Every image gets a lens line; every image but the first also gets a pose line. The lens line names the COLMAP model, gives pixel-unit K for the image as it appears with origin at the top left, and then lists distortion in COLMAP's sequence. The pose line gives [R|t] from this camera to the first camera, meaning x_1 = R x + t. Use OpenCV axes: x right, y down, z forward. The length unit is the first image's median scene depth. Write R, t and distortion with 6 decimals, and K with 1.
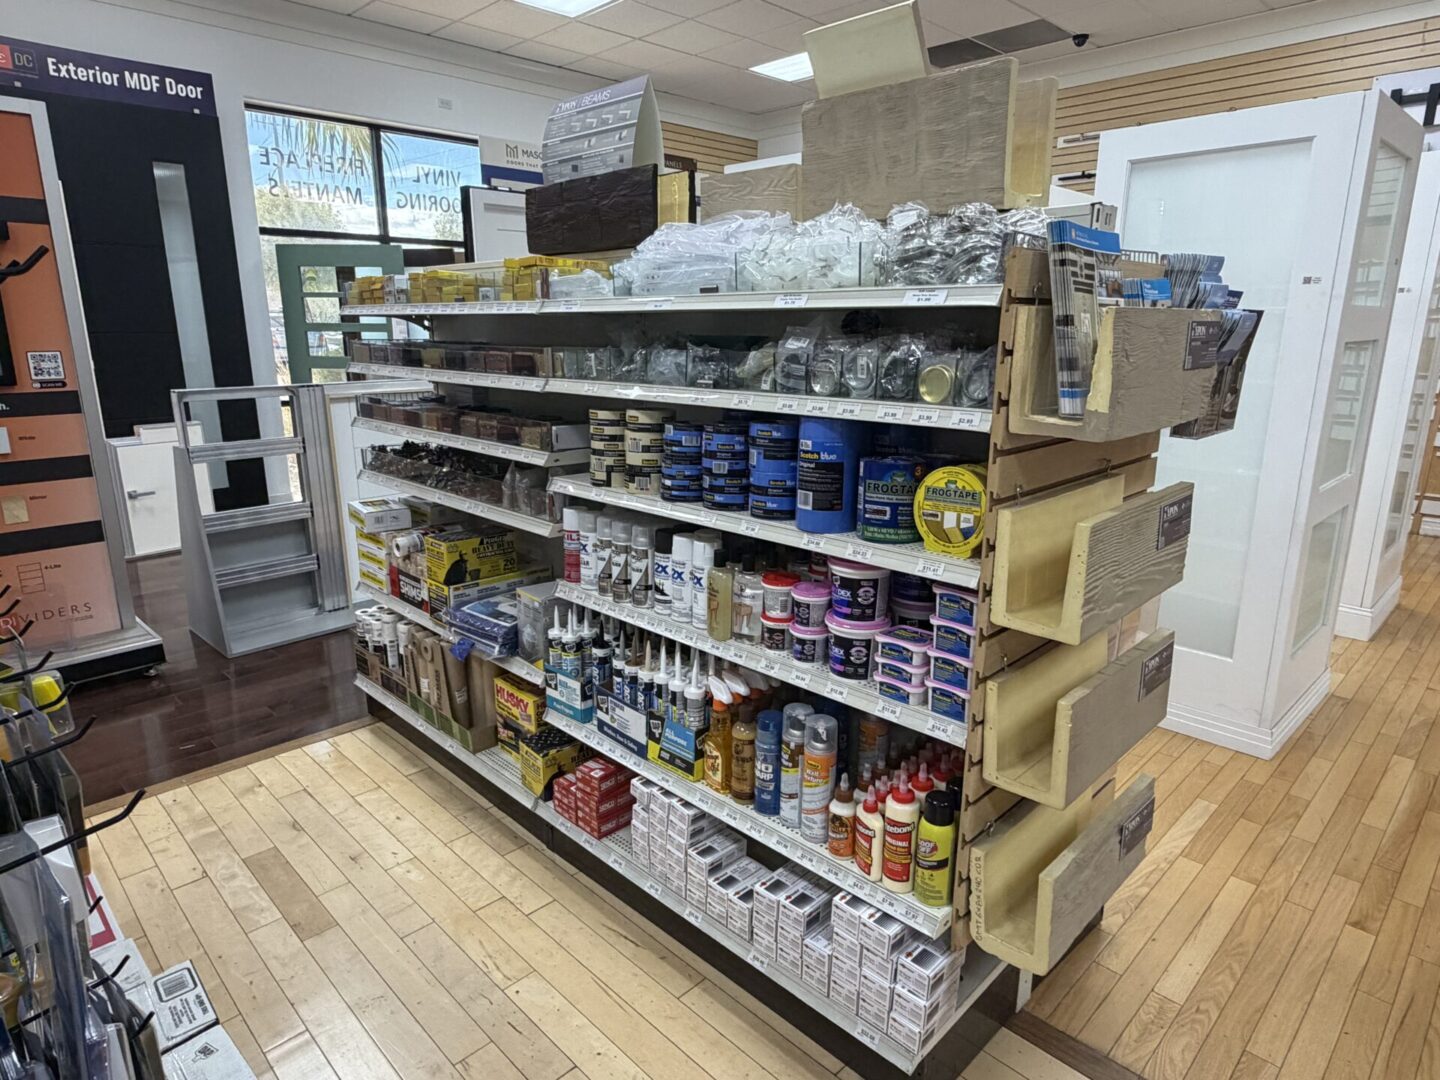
lens RADIAL K [[837.9, 0, 711.1], [0, 837.9, 535.3], [0, 0, 1]] dist [-0.000636, -0.001050]
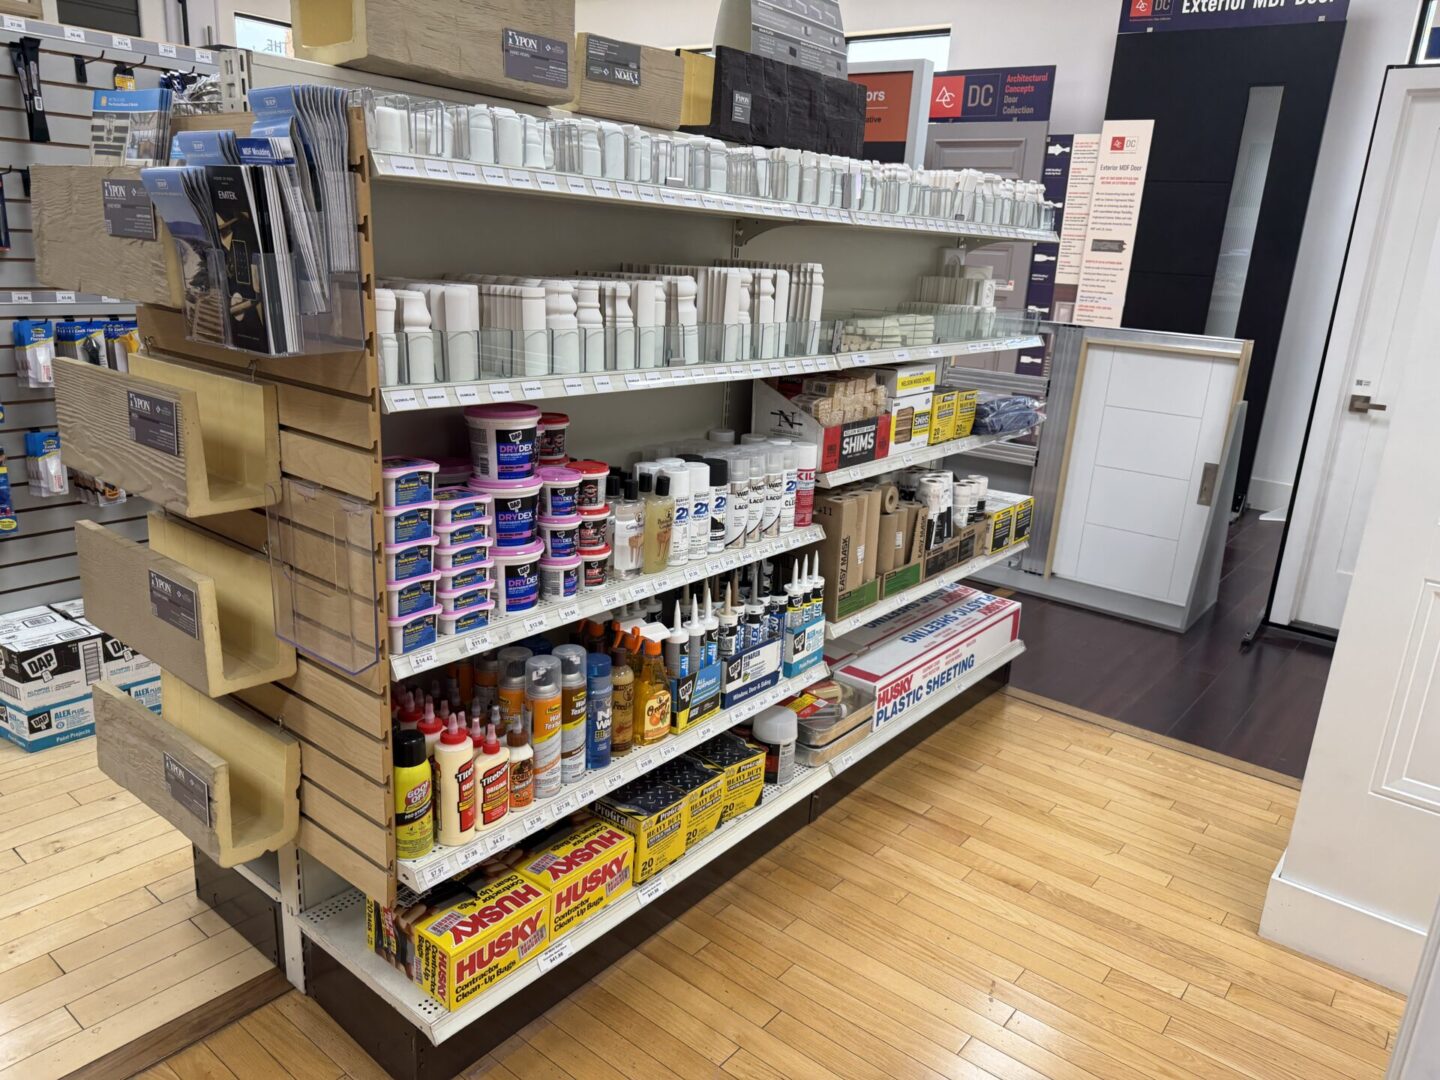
lens RADIAL K [[1012.2, 0, 738.3], [0, 1012.2, 544.2], [0, 0, 1]] dist [-0.000649, 0.002325]
pose [[0.140757, 0.293606, -0.945507, 0.680854], [-0.302024, 0.922226, 0.241414, -0.136408], [0.942852, 0.251585, 0.218485, 0.565404]]
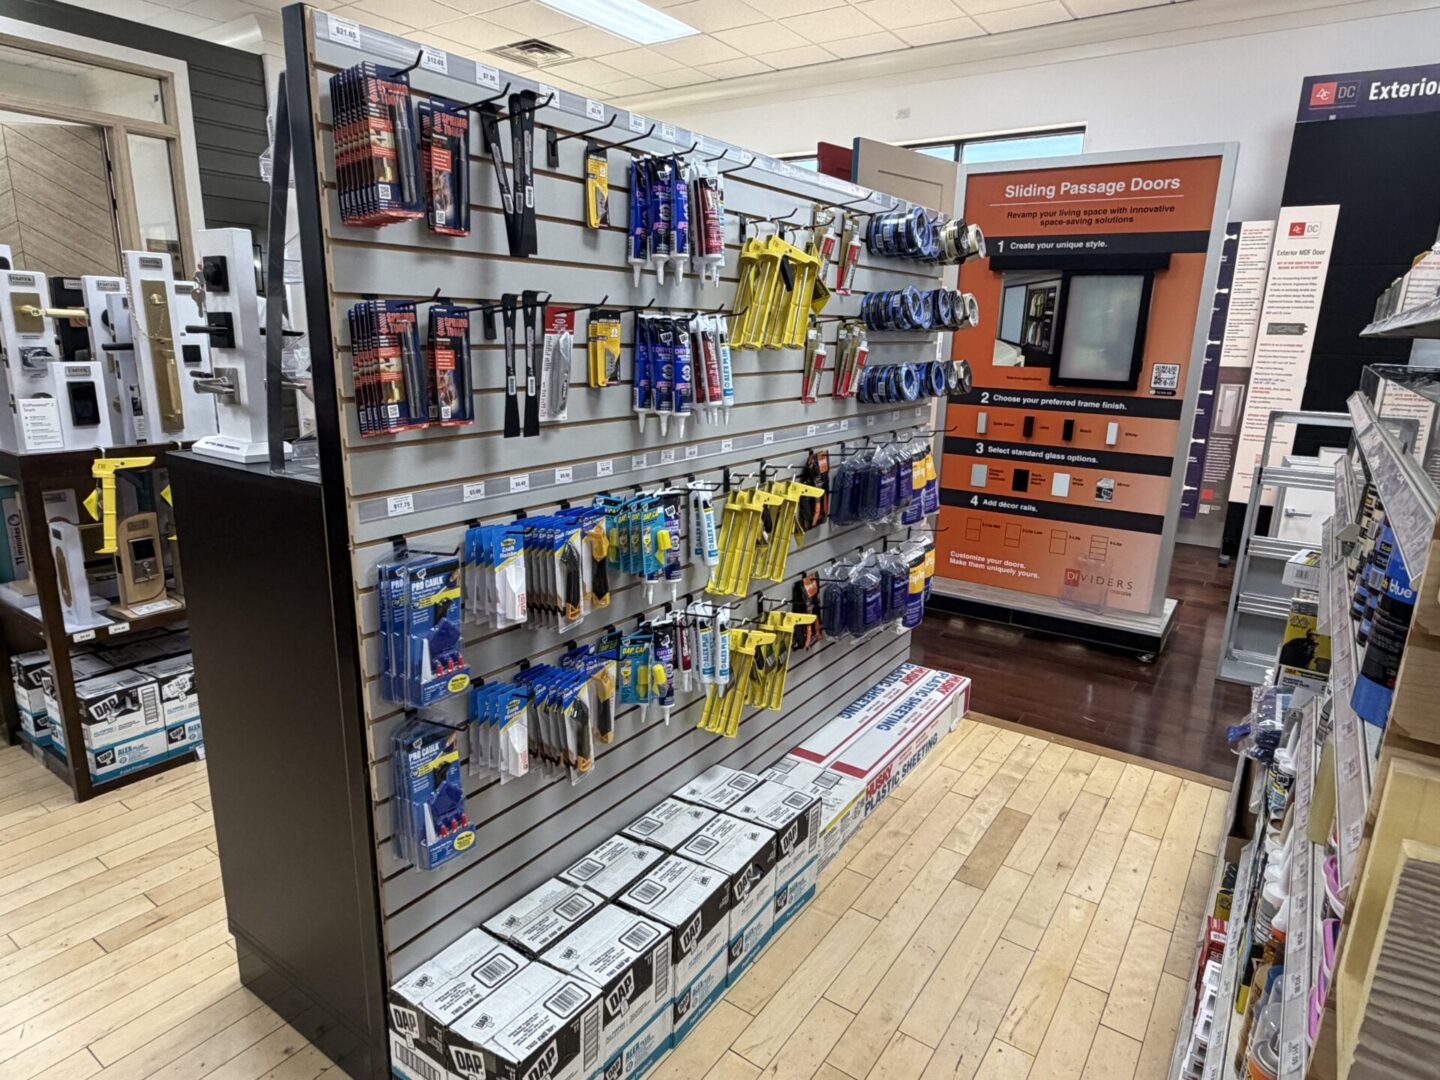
lens RADIAL K [[837.9, 0, 718.9], [0, 837.9, 539.6], [0, 0, 1]] dist [-0.000636, -0.001050]
pose [[0.185836, 0.247453, -0.950911, 0.233645], [-0.266552, 0.944175, 0.193608, -0.046886], [0.945735, 0.217488, 0.241421, 0.178544]]
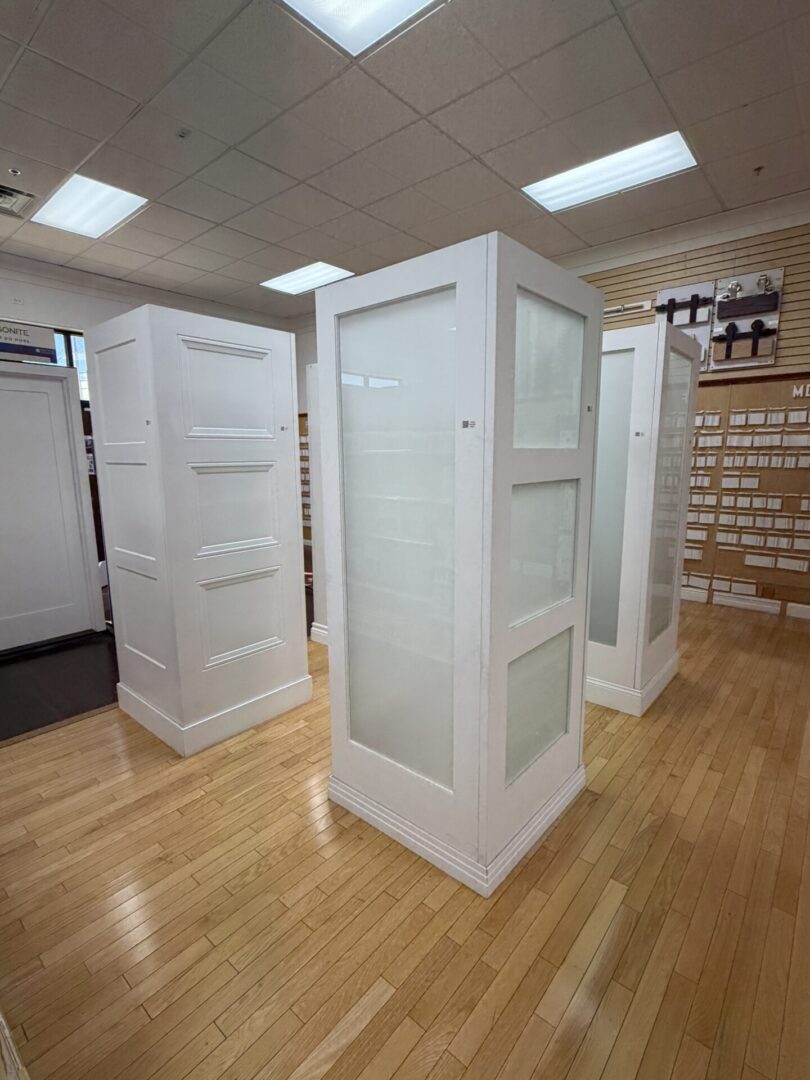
lens RADIAL K [[515.6, 0, 396.3], [0, 515.6, 540.6], [0, 0, 1]] dist [0.002702, -0.001508]
pose [[0.996111, -0.019043, 0.086022, 0.435257], [0.026032, 0.996385, -0.080866, -0.090465], [-0.084171, 0.082790, 0.993006, 0.309508]]
